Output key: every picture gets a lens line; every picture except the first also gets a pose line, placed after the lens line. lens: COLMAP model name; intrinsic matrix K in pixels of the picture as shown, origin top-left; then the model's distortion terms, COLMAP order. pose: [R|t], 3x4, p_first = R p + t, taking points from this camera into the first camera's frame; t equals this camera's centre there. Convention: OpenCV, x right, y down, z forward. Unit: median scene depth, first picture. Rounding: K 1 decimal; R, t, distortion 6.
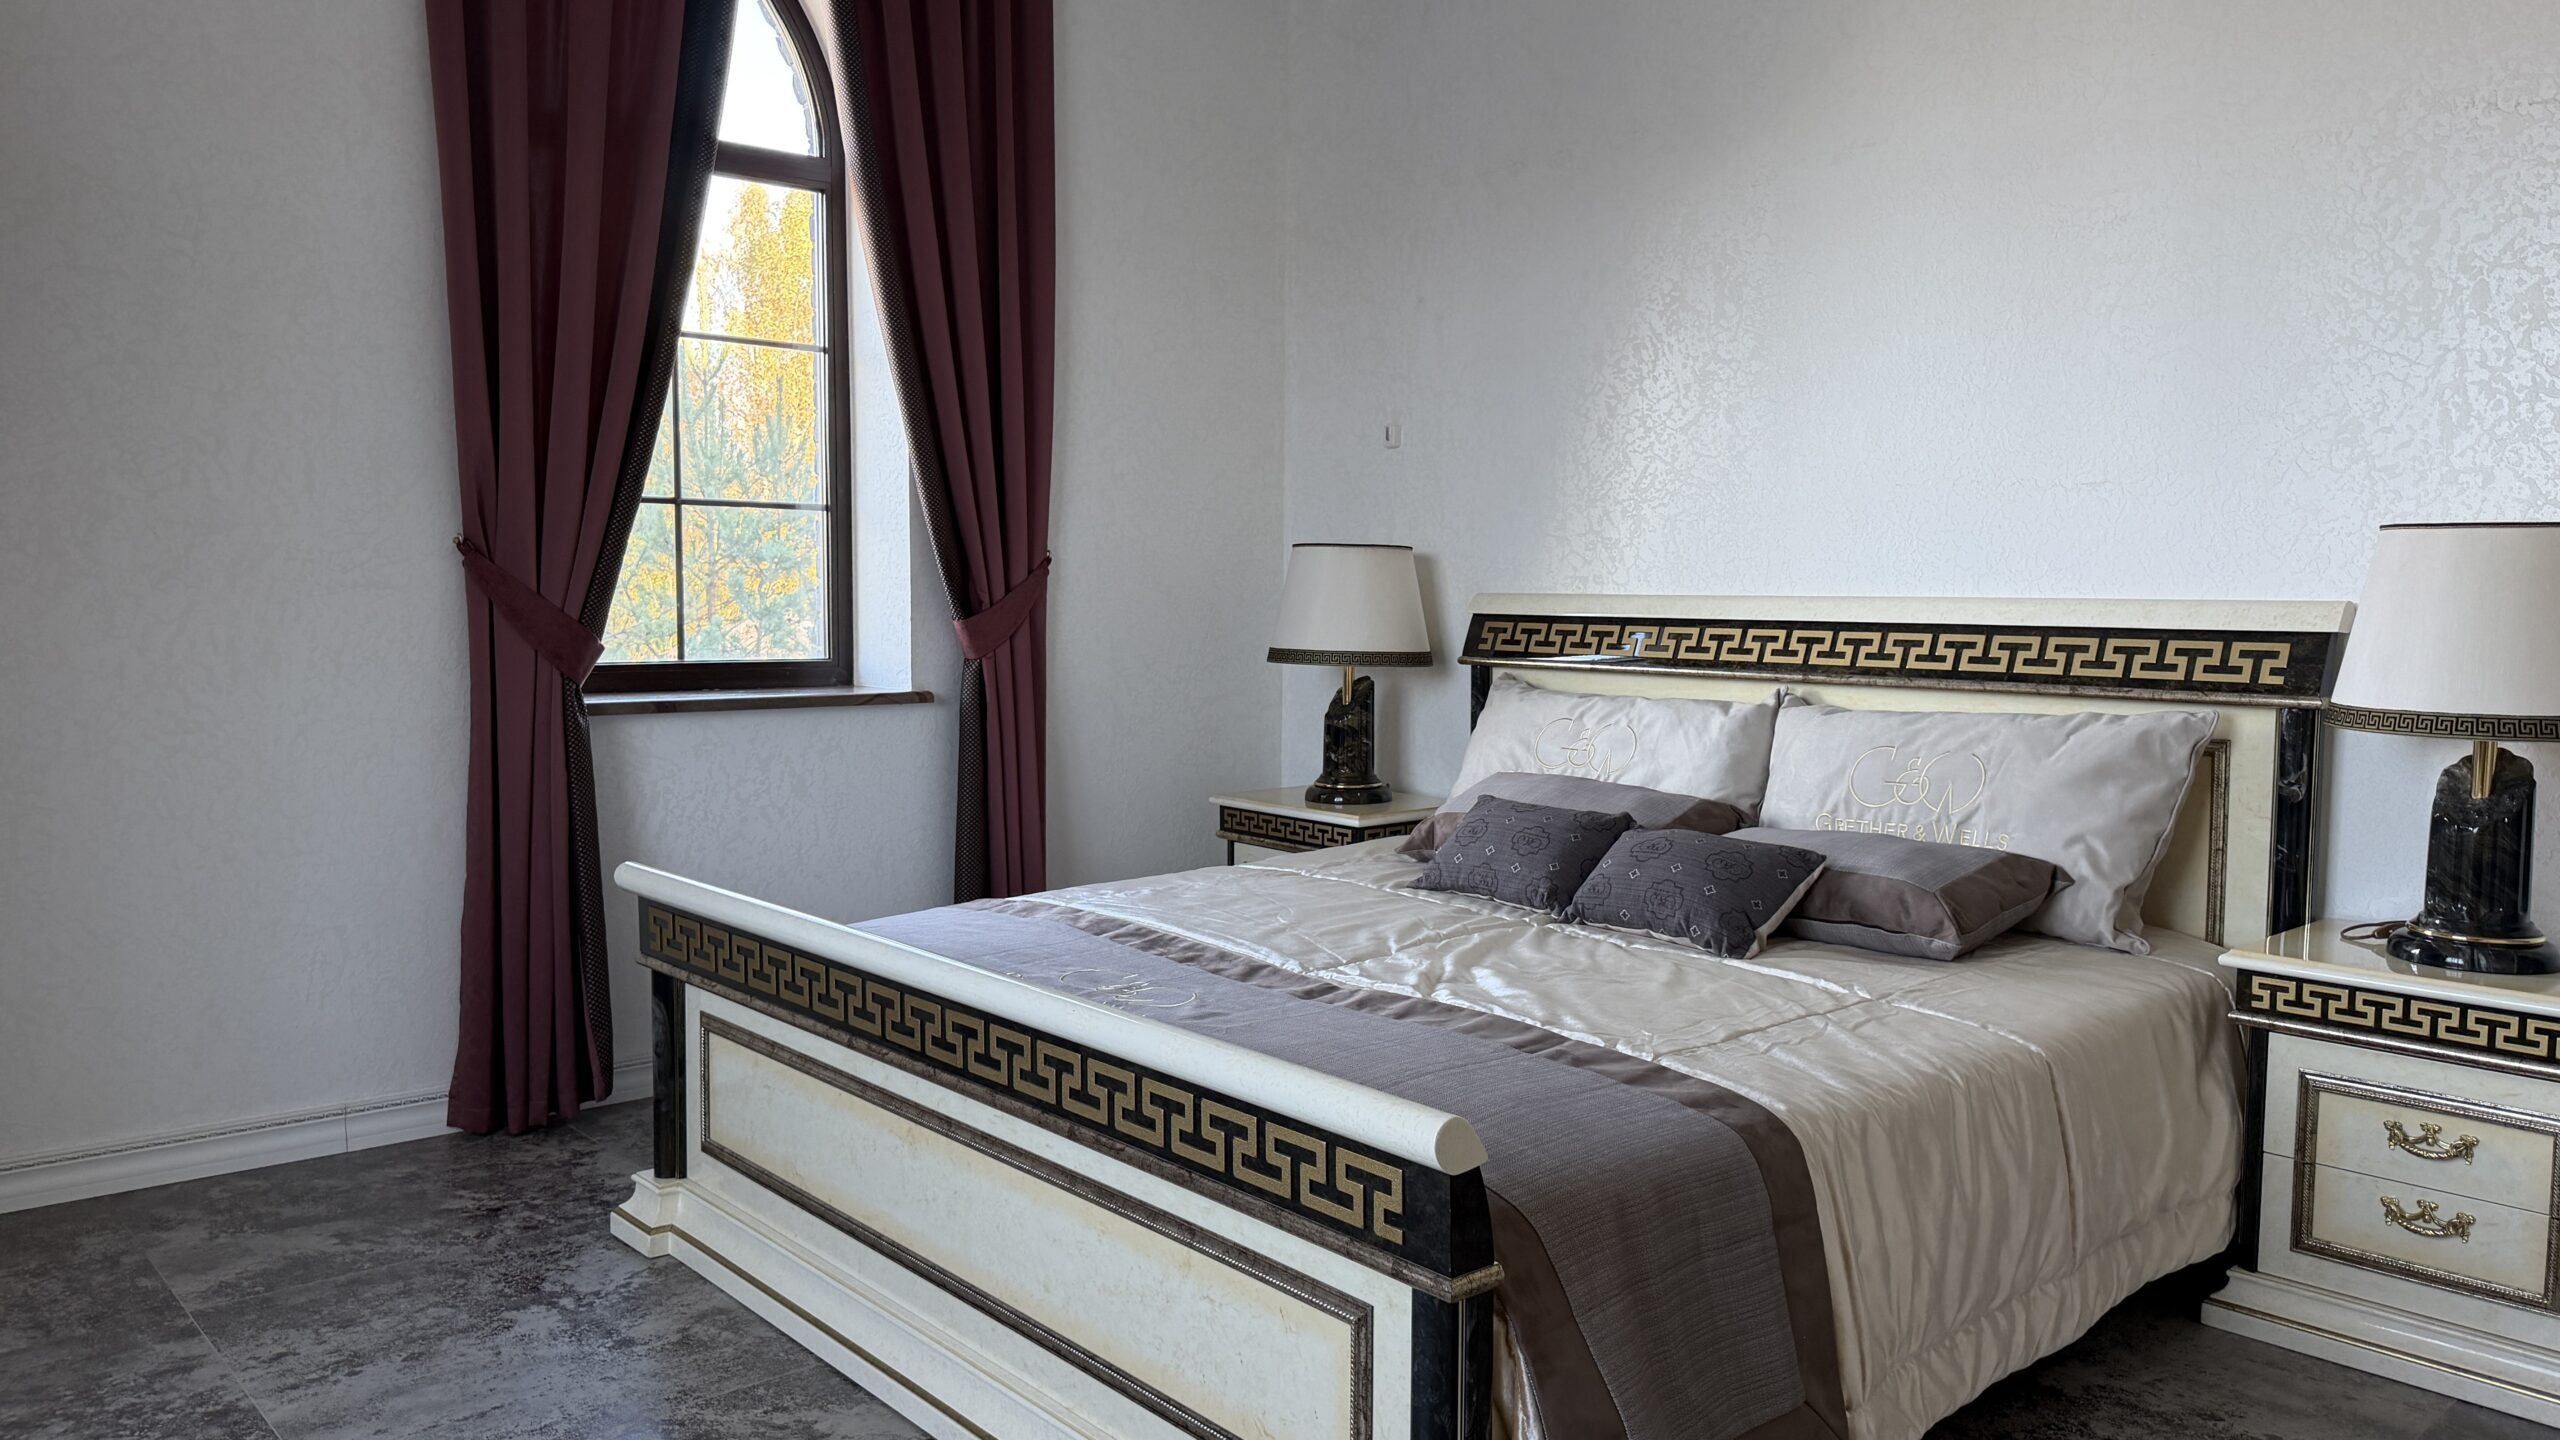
lens RADIAL K [[1773.2, 0, 1267.6], [0, 1773.2, 738.9], [0, 0, 1]] dist [0.114389, -0.139270]
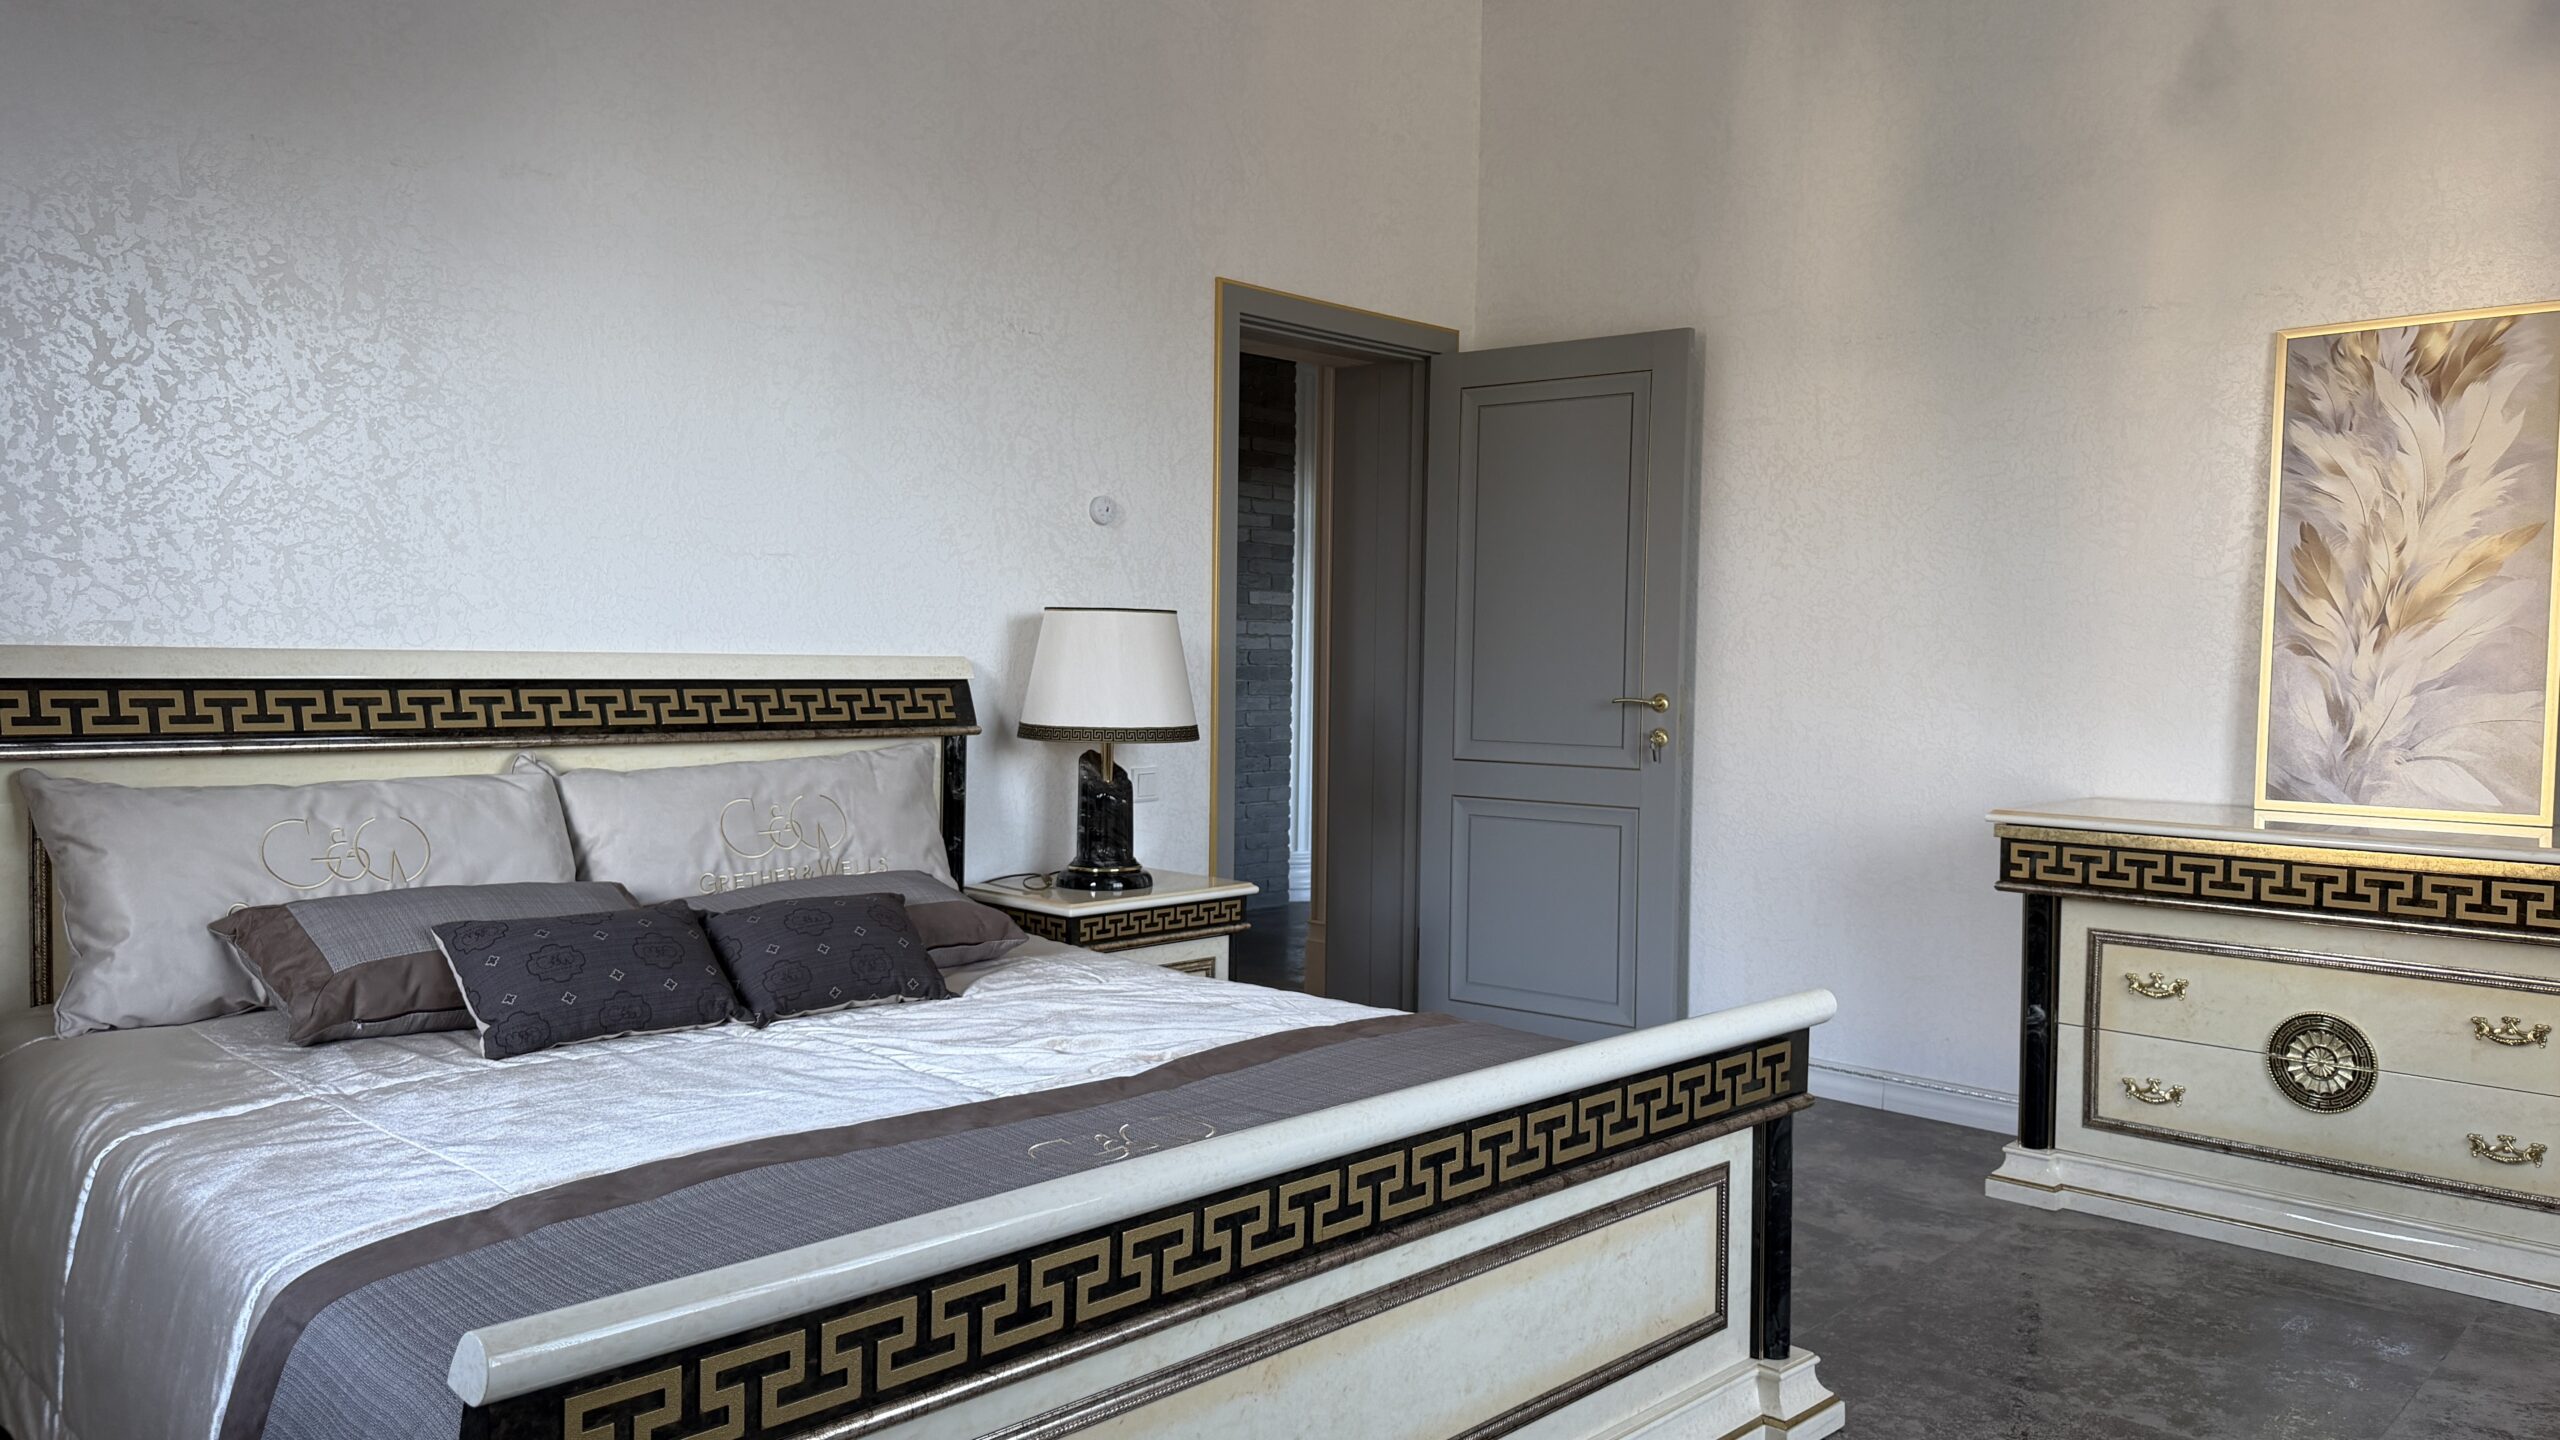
lens RADIAL K [[1773.2, 0, 1291.3], [0, 1773.2, 736.0], [0, 0, 1]] dist [0.114389, -0.139270]
pose [[-0.078079, -0.057202, 0.995305, -0.686810], [0.073053, 0.995340, 0.062935, -0.071549], [-0.994267, 0.077624, -0.073537, 0.741019]]
